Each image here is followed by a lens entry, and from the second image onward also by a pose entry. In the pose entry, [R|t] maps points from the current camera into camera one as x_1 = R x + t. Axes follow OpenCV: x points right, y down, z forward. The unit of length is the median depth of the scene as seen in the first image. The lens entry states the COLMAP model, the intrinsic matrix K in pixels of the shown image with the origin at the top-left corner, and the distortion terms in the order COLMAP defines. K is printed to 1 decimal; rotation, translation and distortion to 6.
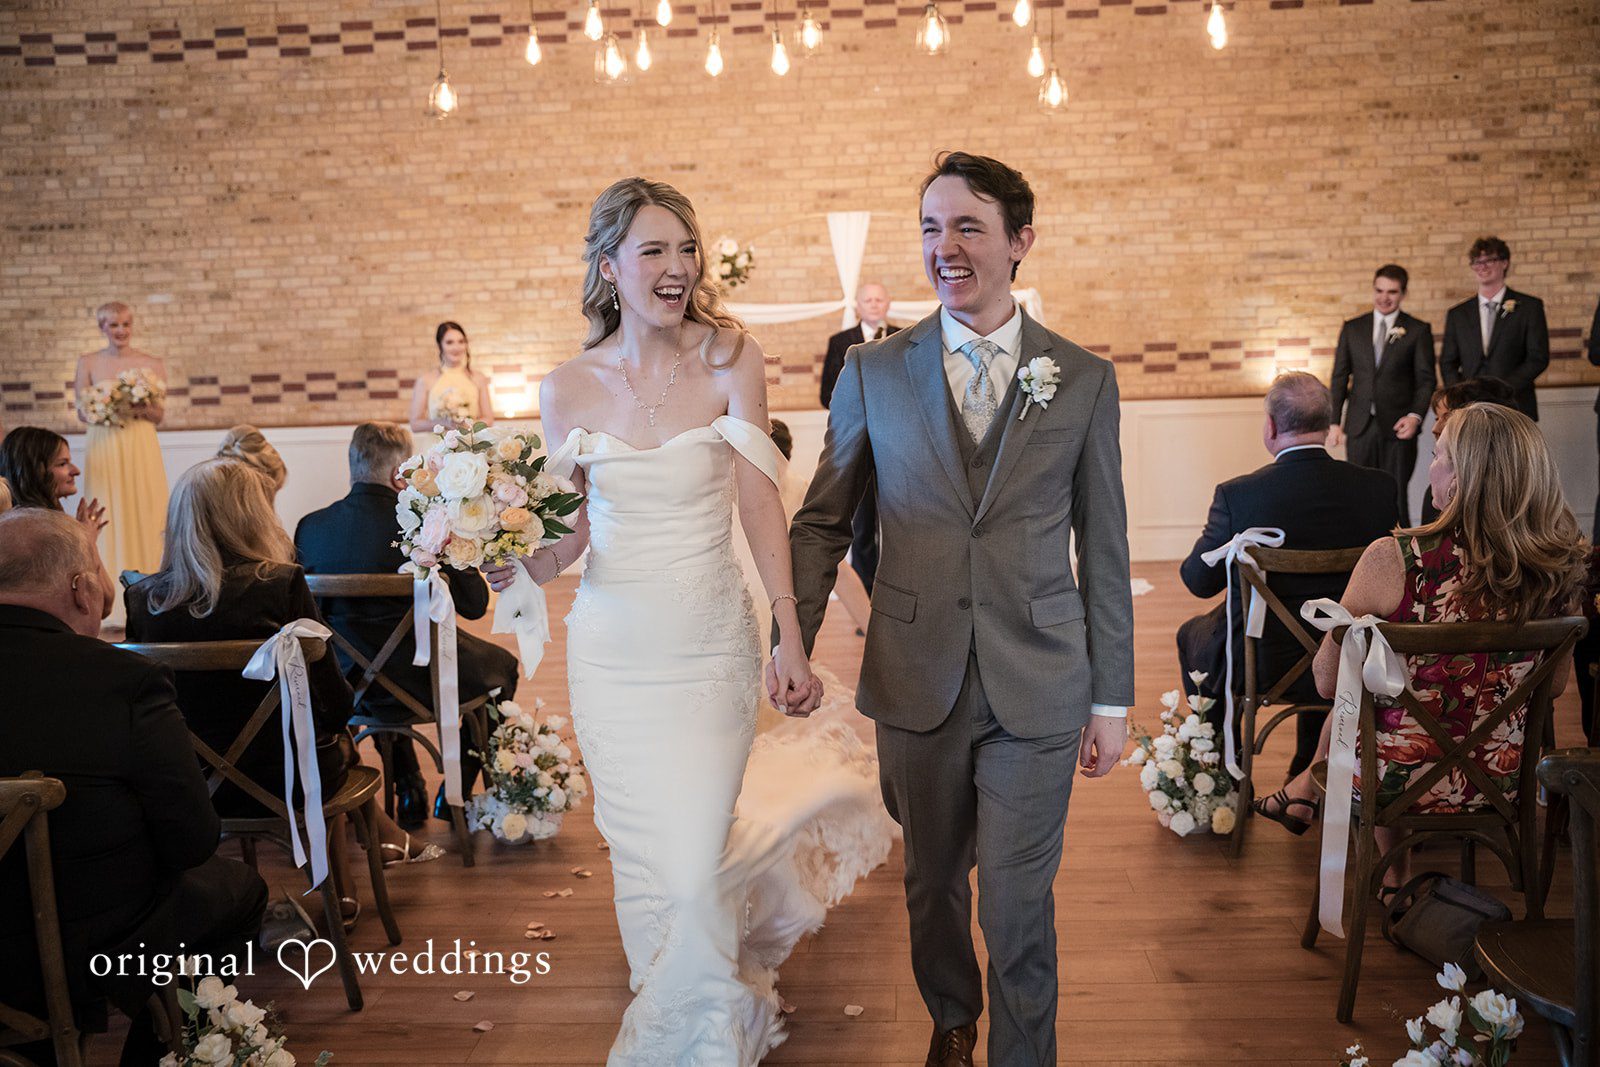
lens RADIAL K [[1508.2, 0, 805.9], [0, 1508.2, 553.1], [0, 0, 1]] dist [-0.093442, 0.208405]
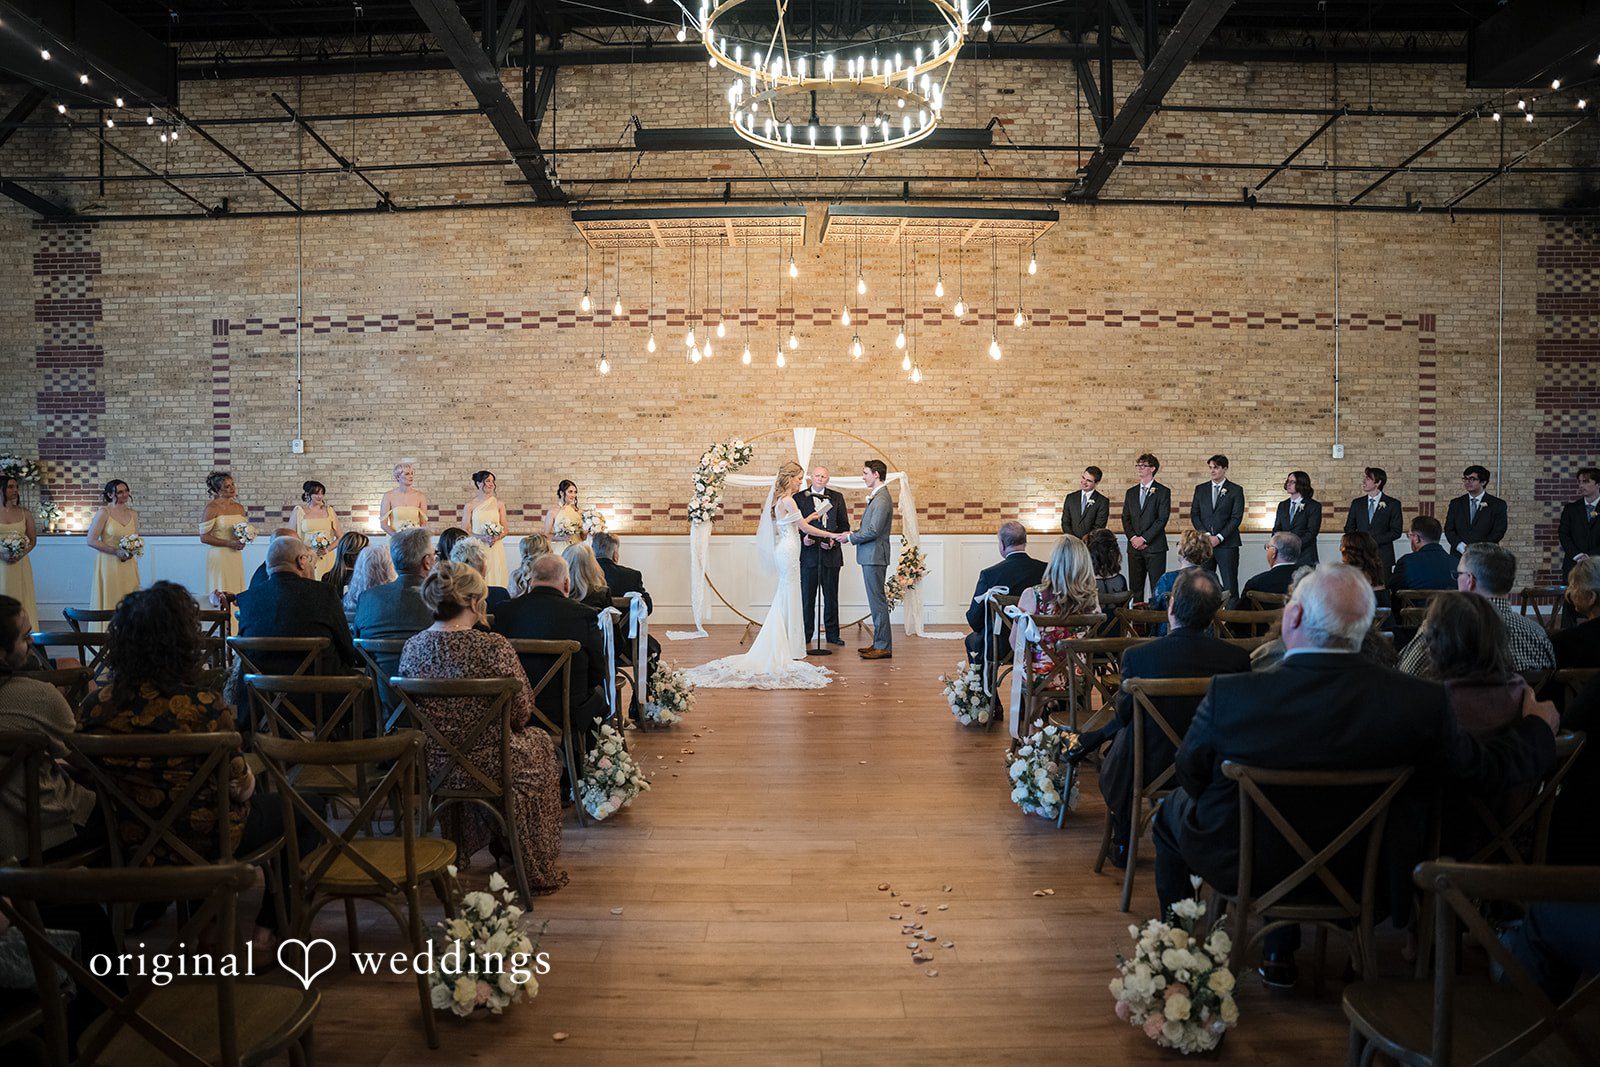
lens RADIAL K [[1107.9, 0, 798.1], [0, 1107.9, 542.9], [0, 0, 1]] dist [-0.185731, 0.133753]
pose [[0.998060, 0.028586, 0.055311, -0.044900], [-0.023377, 0.995426, -0.092627, 0.035165], [-0.057706, 0.091154, 0.994163, -0.296590]]
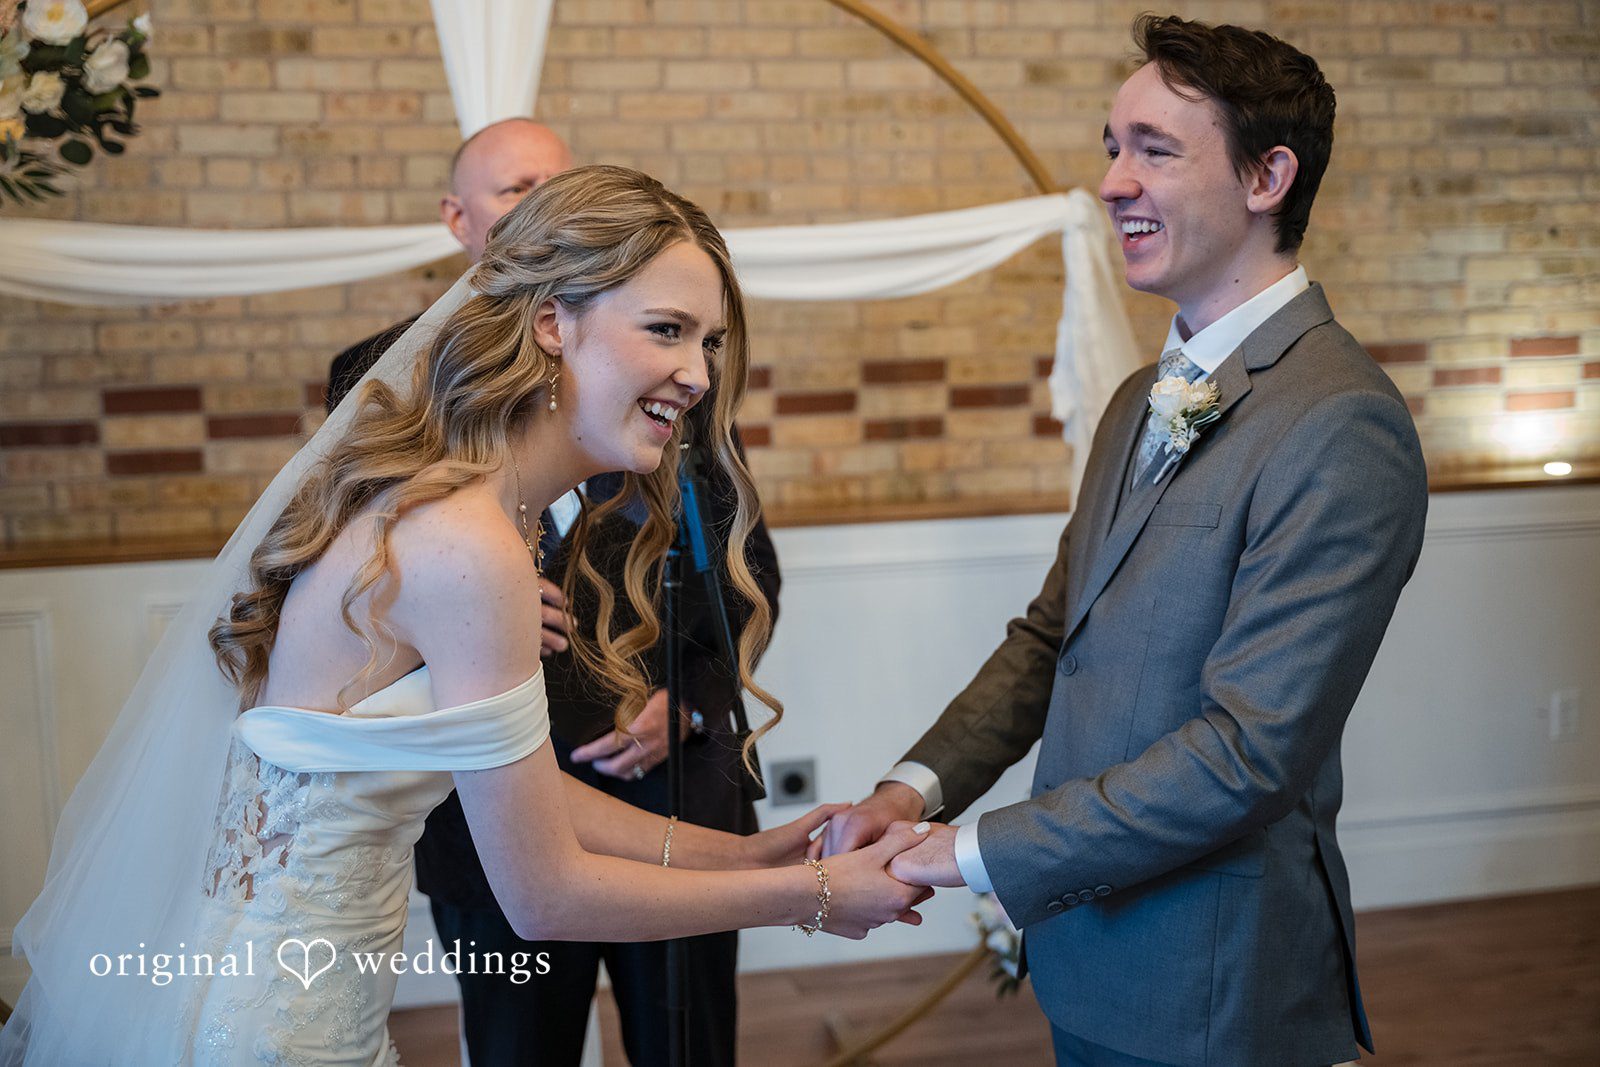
lens RADIAL K [[2010.4, 0, 815.4], [0, 2010.4, 535.9], [0, 0, 1]] dist [0.043482, -0.019030]
pose [[0.959373, -0.024124, 0.281107, -0.013035], [0.027795, 0.999572, -0.009079, -0.090959], [-0.280767, 0.016523, 0.959634, 0.537881]]
